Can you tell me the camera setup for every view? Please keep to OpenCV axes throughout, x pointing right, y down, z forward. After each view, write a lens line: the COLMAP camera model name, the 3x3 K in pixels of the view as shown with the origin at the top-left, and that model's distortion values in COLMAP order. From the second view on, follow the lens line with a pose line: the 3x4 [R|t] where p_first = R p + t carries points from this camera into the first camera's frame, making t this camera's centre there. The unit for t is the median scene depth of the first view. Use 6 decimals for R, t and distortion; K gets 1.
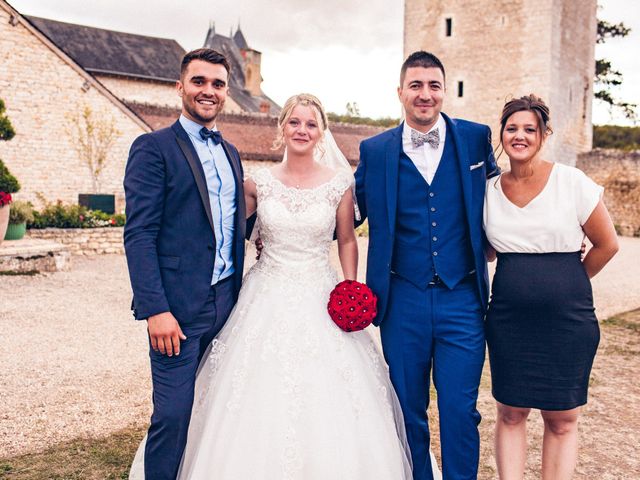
lens RADIAL K [[668.7, 0, 320.9], [0, 668.7, 240.2], [0, 0, 1]] dist [-0.063760, 0.000000]
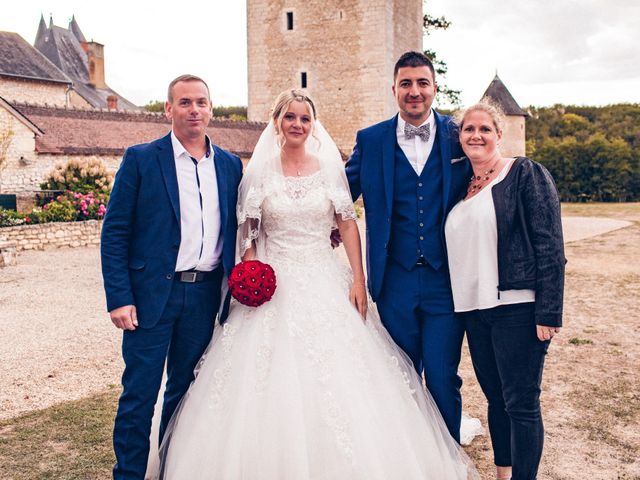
lens RADIAL K [[668.7, 0, 322.5], [0, 668.7, 244.6], [0, 0, 1]] dist [-0.063760, 0.000000]
pose [[0.968299, -0.064869, 0.241225, -0.080762], [0.059189, 0.997774, 0.030726, 0.004914], [-0.242681, -0.015474, 0.969983, -0.083889]]
